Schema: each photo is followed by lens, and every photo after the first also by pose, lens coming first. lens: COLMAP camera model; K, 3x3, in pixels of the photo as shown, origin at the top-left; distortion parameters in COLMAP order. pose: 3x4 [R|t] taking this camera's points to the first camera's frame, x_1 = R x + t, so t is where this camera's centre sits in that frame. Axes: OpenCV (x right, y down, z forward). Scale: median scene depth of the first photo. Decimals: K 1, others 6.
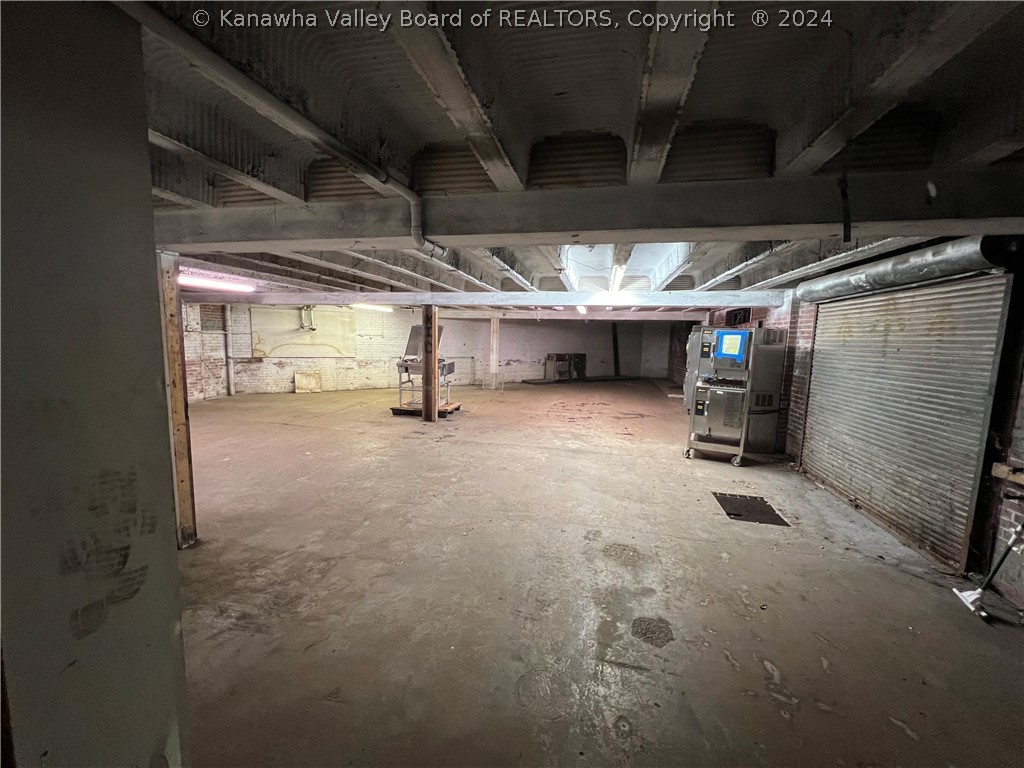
lens RADIAL K [[408.7, 0, 513.9], [0, 408.7, 385.6], [0, 0, 1]] dist [0.002922, 0.000177]
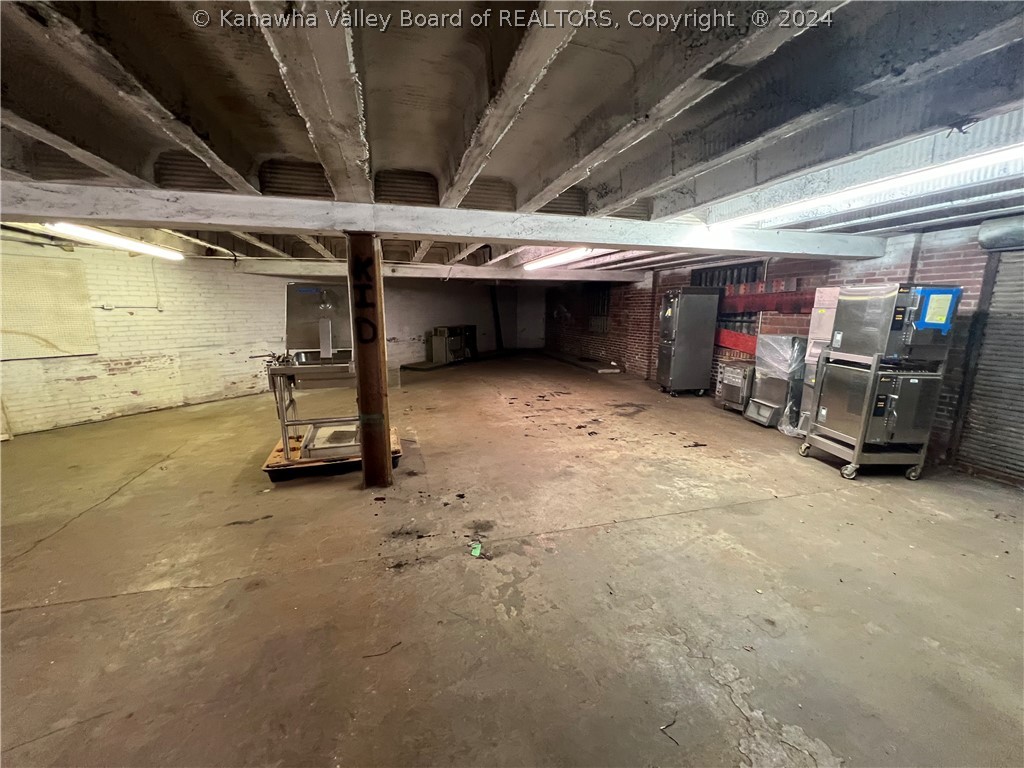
lens RADIAL K [[406.6, 0, 508.9], [0, 406.6, 384.5], [0, 0, 1]] dist [-0.002139, -0.000074]
pose [[0.877814, -0.110537, 0.466073, -0.192343], [0.074248, 0.992649, 0.095583, -0.044179], [-0.473212, -0.049299, 0.879568, 0.352252]]
